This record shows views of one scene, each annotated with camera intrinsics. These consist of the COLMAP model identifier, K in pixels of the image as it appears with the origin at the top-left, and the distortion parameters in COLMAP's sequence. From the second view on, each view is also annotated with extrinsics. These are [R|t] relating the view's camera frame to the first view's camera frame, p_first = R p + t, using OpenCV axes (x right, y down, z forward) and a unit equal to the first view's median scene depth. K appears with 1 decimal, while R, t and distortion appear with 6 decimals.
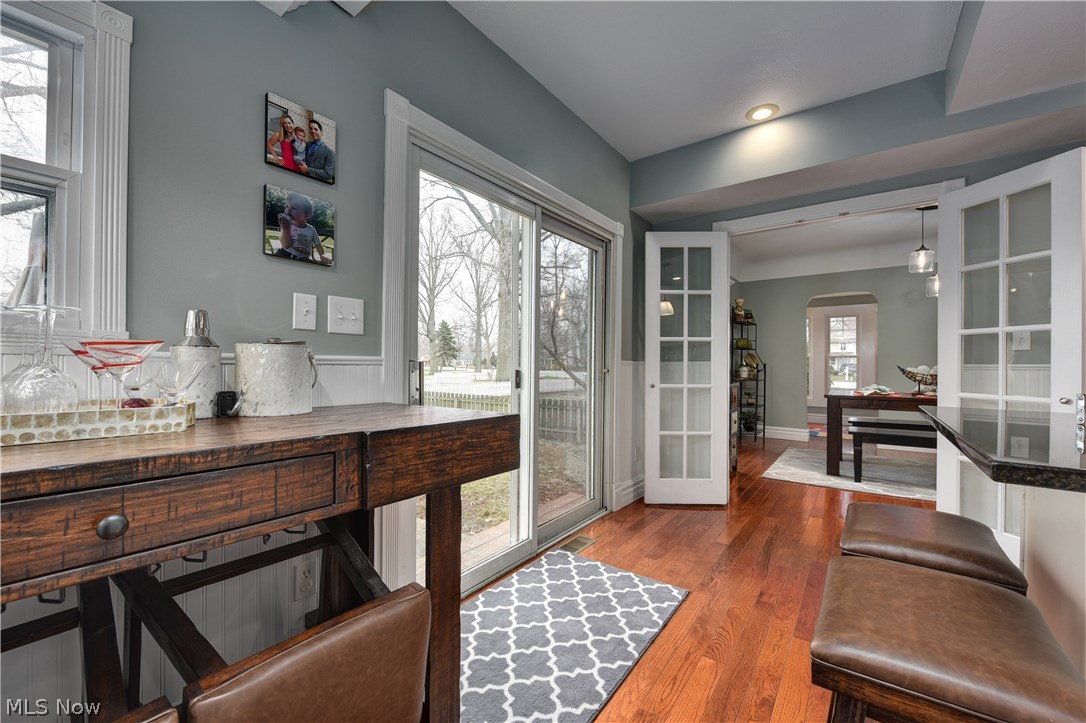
lens RADIAL K [[429.5, 0, 538.8], [0, 429.5, 368.3], [0, 0, 1]] dist [-0.009001, -0.000354]
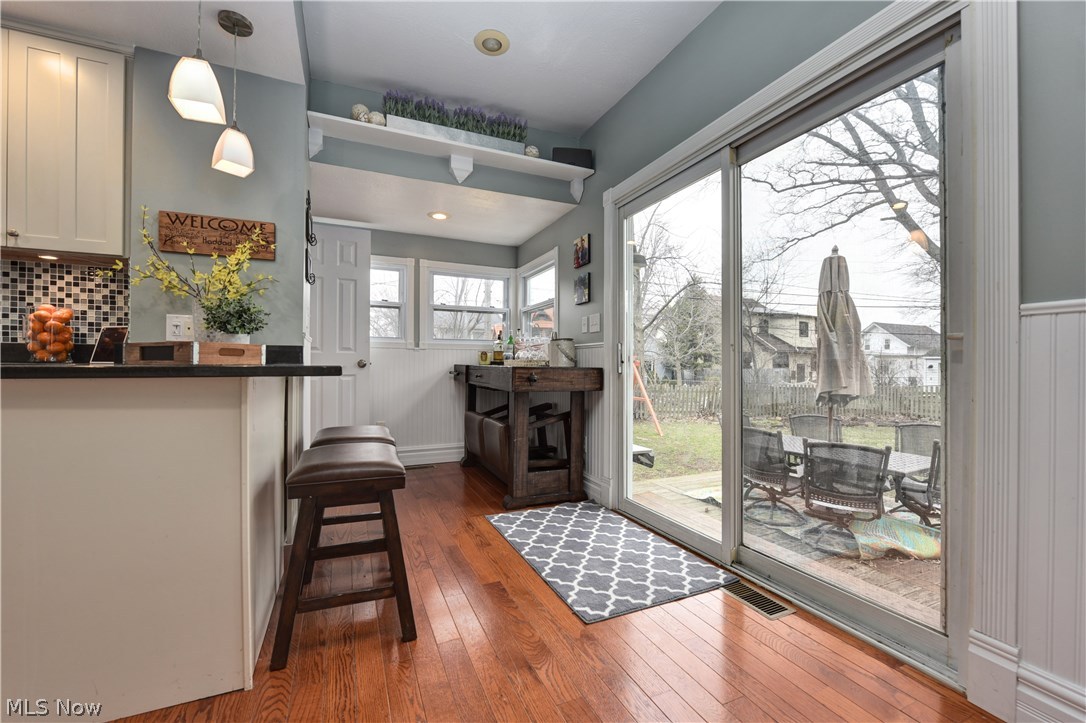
lens RADIAL K [[438.6, 0, 538.6], [0, 438.6, 364.2], [0, 0, 1]] dist [-0.001080, -0.000258]
pose [[-0.487170, -0.007149, -0.873278, 0.675614], [-0.008836, 0.999956, -0.003257, 0.036200], [0.873262, 0.006129, -0.487212, 0.813409]]
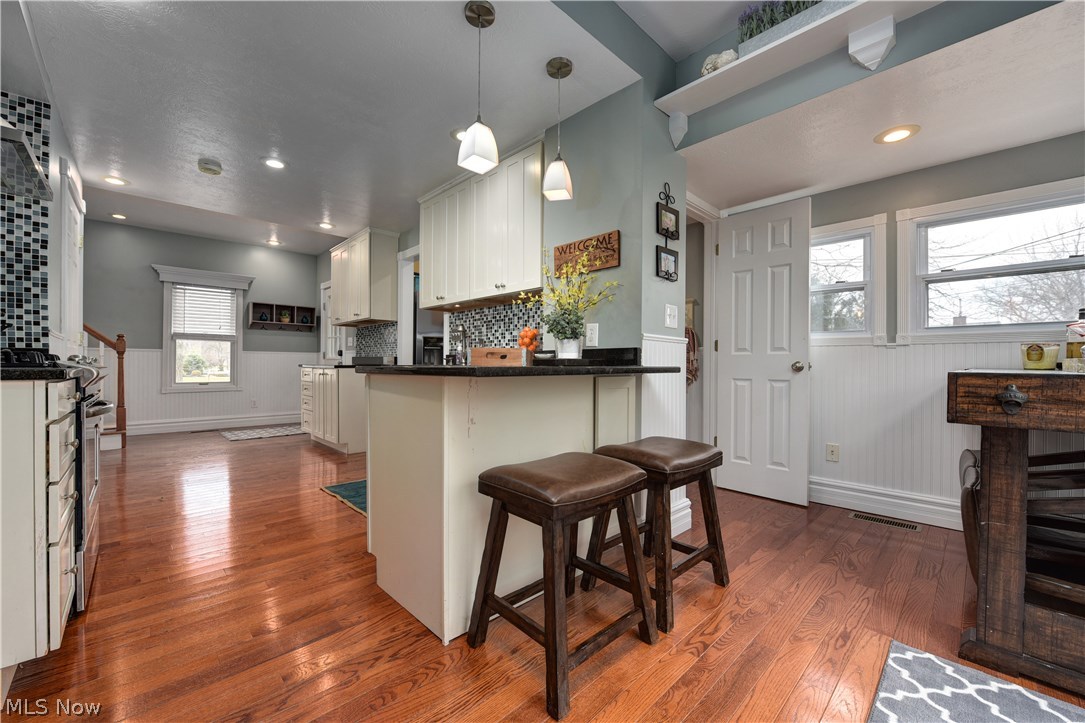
lens RADIAL K [[431.0, 0, 539.5], [0, 431.0, 364.8], [0, 0, 1]] dist [-0.008338, -0.000802]
pose [[-0.987750, -0.010222, 0.155710, 0.295082], [-0.009947, 0.999947, 0.002544, 0.034585], [-0.155728, 0.000964, -0.987799, 0.822834]]
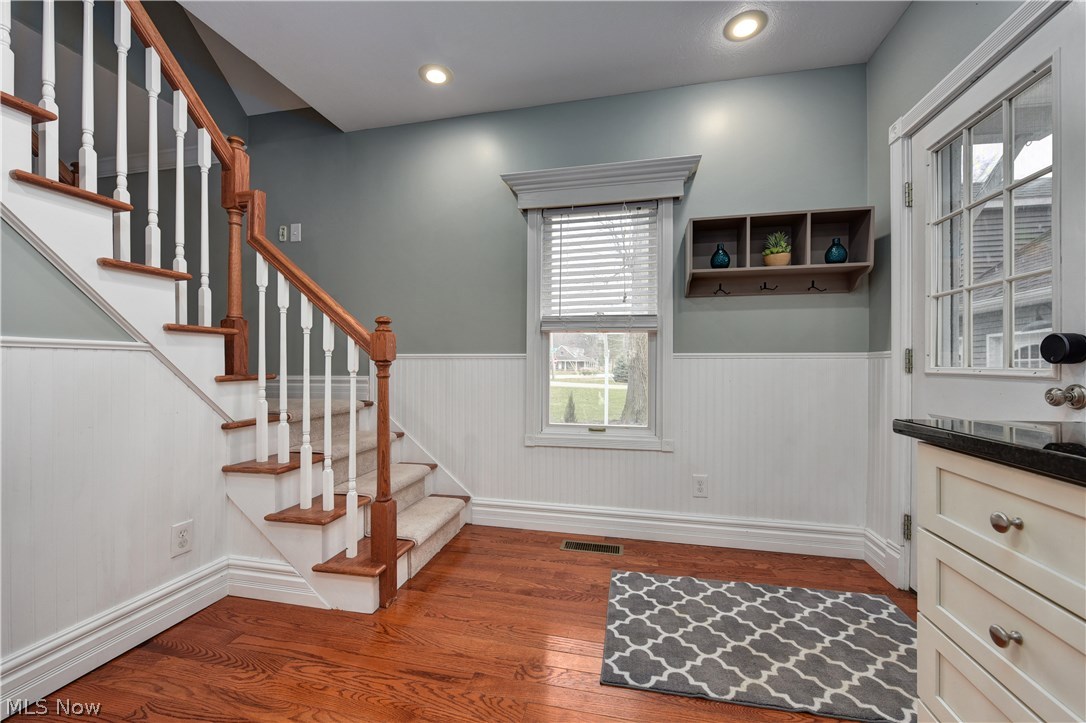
lens RADIAL K [[431.4, 0, 540.0], [0, 431.4, 364.8], [0, 0, 1]] dist [-0.008338, -0.000802]
pose [[-0.412715, -0.004653, 0.910848, 1.291791], [-0.001886, 0.999989, 0.004254, 0.010600], [-0.910858, 0.000038, -0.412719, -0.321824]]
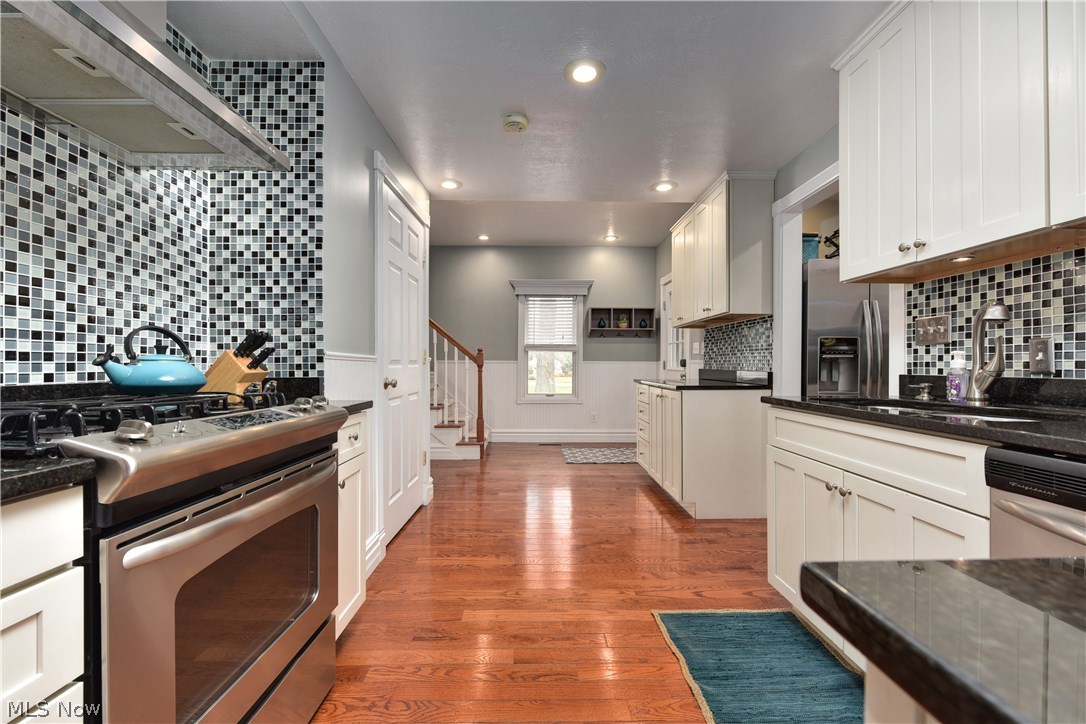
lens RADIAL K [[431.4, 0, 540.0], [0, 431.4, 365.3], [0, 0, 1]] dist [-0.008338, -0.000802]
pose [[-0.616321, -0.008419, 0.787450, 0.594204], [-0.005665, 0.999964, 0.006257, -0.001560], [-0.787475, -0.000604, -0.616346, 0.388875]]
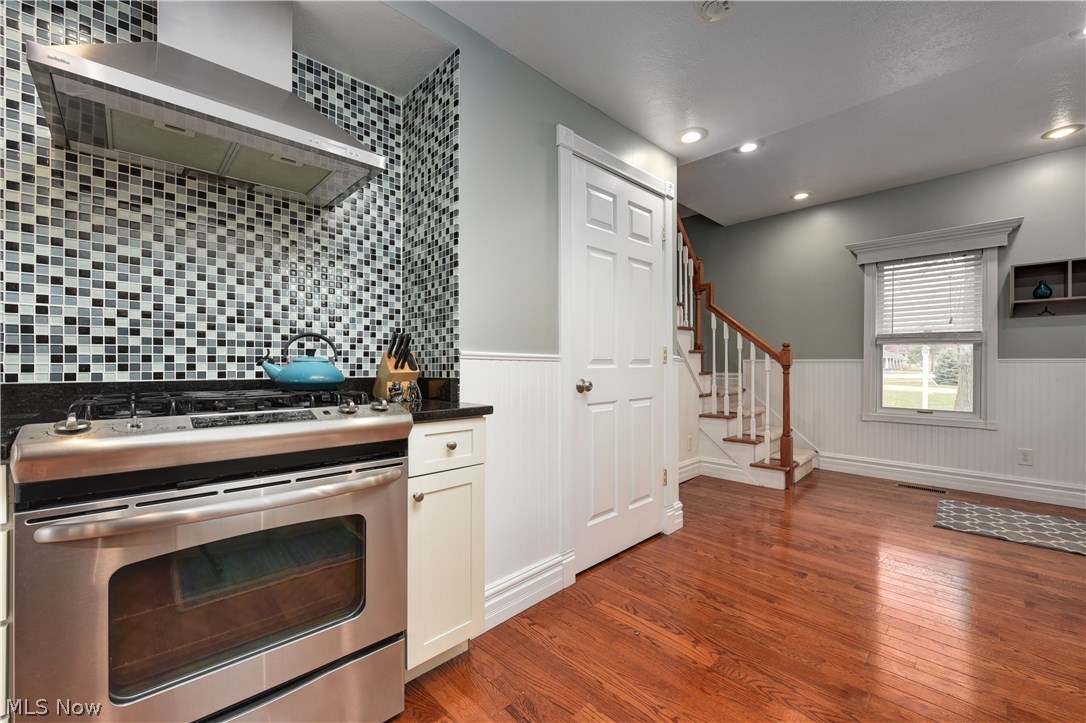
lens RADIAL K [[431.4, 0, 540.0], [0, 431.4, 364.8], [0, 0, 1]] dist [-0.008338, -0.000802]
pose [[0.148697, -0.006561, 0.988861, 0.689685], [0.001197, 0.999978, 0.006455, -0.000808], [-0.988882, 0.000224, 0.148702, 0.101334]]
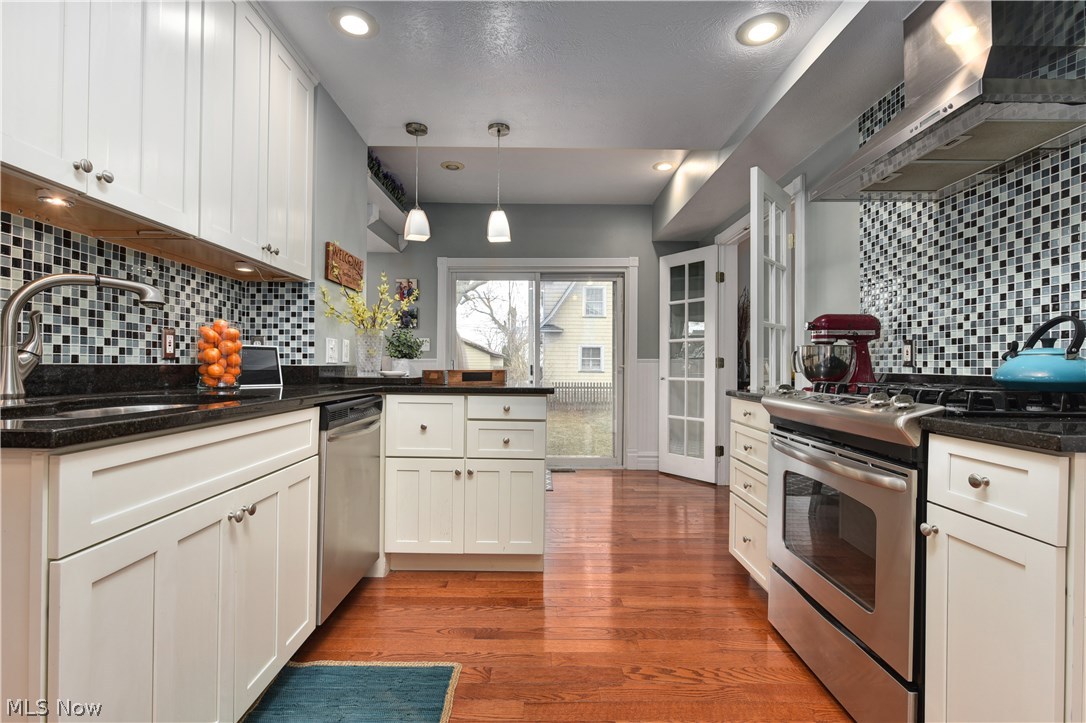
lens RADIAL K [[492.0, 0, 539.7], [0, 492.0, 362.6], [0, 0, 1]] dist [-0.002881, 0.000057]
pose [[0.608006, -0.005288, -0.793915, 1.187021], [-0.005153, 0.999930, -0.010607, 0.011538], [0.793916, 0.010540, 0.607937, -0.163933]]
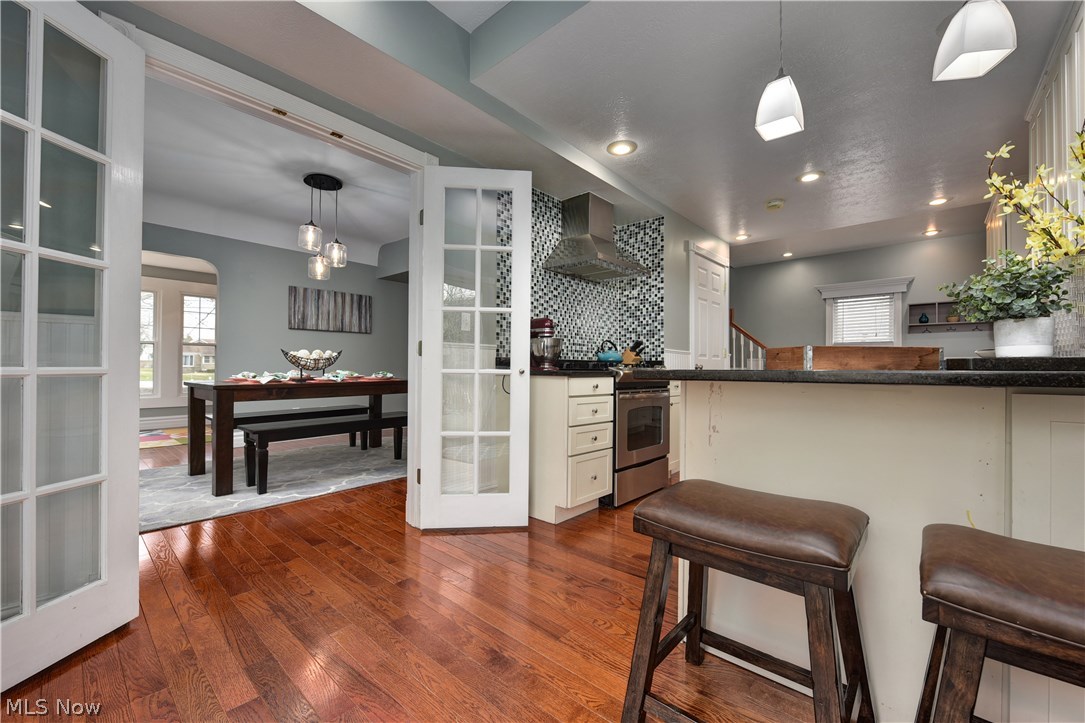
lens RADIAL K [[431.0, 0, 539.5], [0, 431.0, 364.8], [0, 0, 1]] dist [-0.008338, -0.000802]
pose [[0.076773, 0.003526, 0.997042, -0.007263], [-0.004623, 0.999984, -0.003181, 0.034846], [-0.997038, -0.004365, 0.076788, 0.517286]]
